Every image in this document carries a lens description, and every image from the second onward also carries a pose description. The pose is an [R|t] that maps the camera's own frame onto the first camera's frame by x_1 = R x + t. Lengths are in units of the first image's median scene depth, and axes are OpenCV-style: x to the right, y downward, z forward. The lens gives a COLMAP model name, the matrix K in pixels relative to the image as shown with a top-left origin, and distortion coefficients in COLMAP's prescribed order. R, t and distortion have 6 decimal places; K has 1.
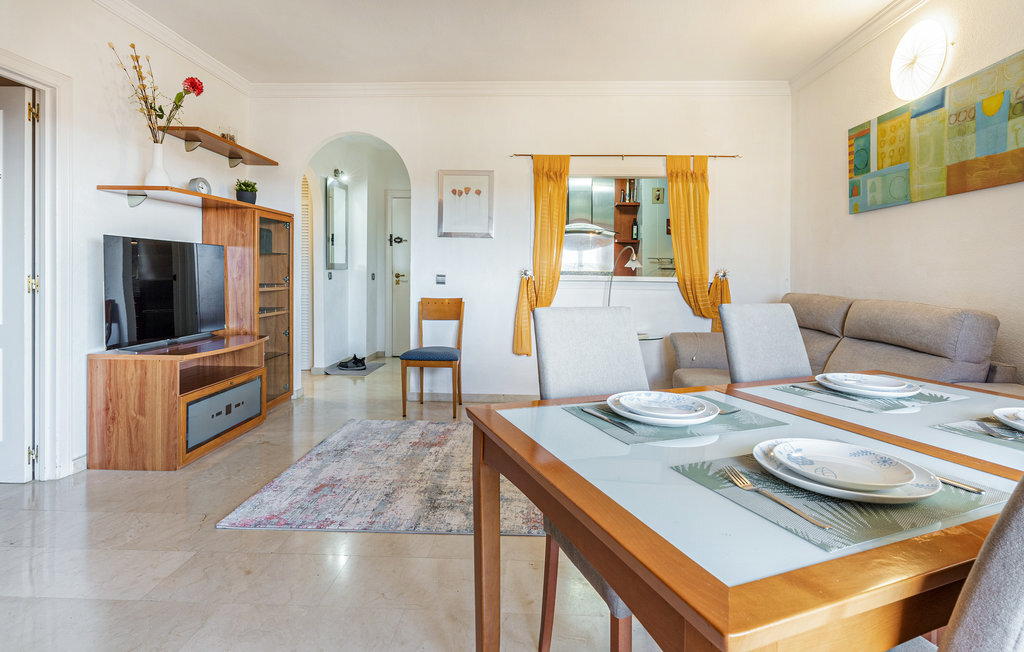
lens RADIAL K [[511.9, 0, 514.6], [0, 511.9, 277.7], [0, 0, 1]] dist [-0.000838, -0.000269]
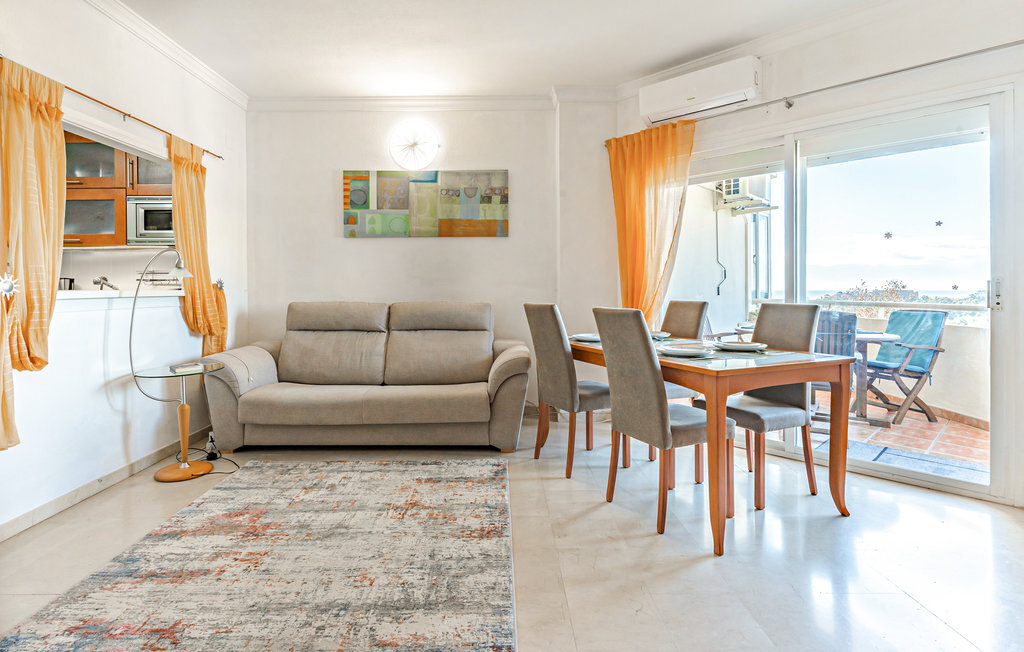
lens RADIAL K [[512.3, 0, 496.4], [0, 512.3, 288.1], [0, 0, 1]] dist [0.000308, -0.000130]
pose [[-0.036861, -0.013432, 0.999230, -0.689881], [0.011669, 0.999836, 0.013870, -0.012437], [-0.999252, 0.012171, -0.036698, 0.731696]]
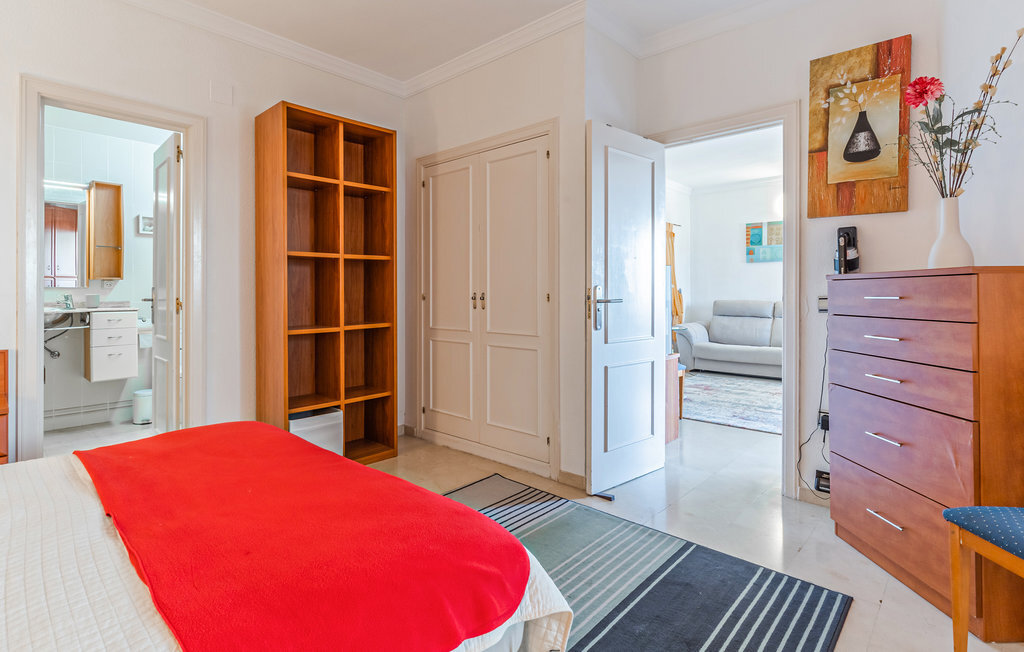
lens RADIAL K [[502.6, 0, 510.1], [0, 502.6, 290.5], [0, 0, 1]] dist [0.001446, 0.000183]
pose [[0.641493, -0.015147, 0.766979, -1.779409], [0.017921, 0.999828, 0.004757, -0.036943], [-0.766920, 0.010693, 0.641654, 0.437658]]
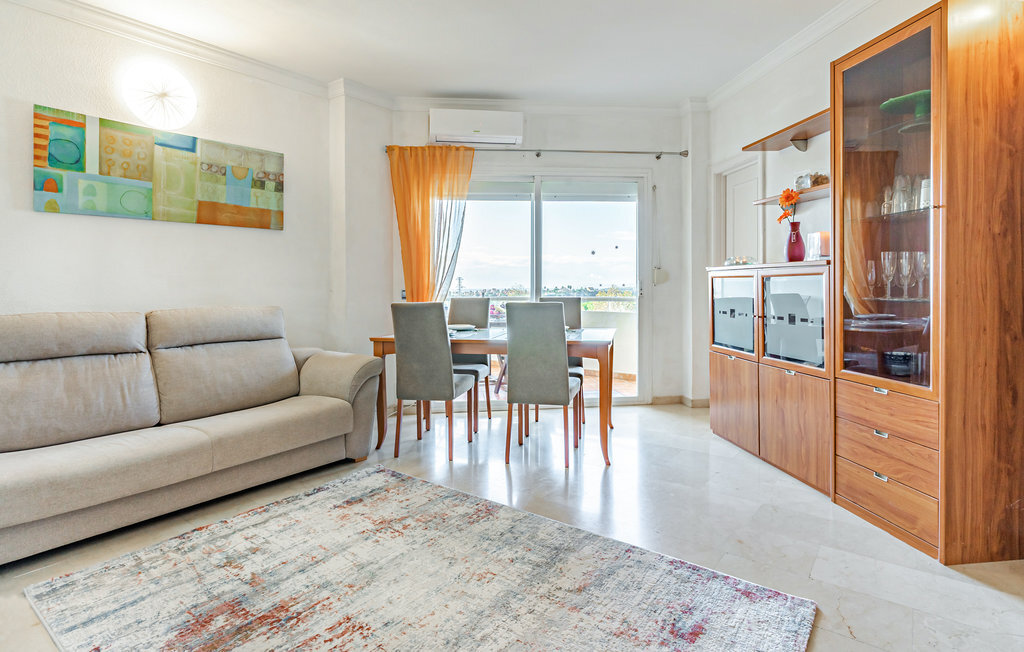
lens RADIAL K [[529.4, 0, 515.0], [0, 529.4, 288.5], [0, 0, 1]] dist [-0.001665, -0.000976]
pose [[-0.821572, -0.007150, 0.570061, -0.470532], [0.006058, 0.999755, 0.021271, -0.017337], [-0.570073, 0.020930, -0.821327, 1.366961]]
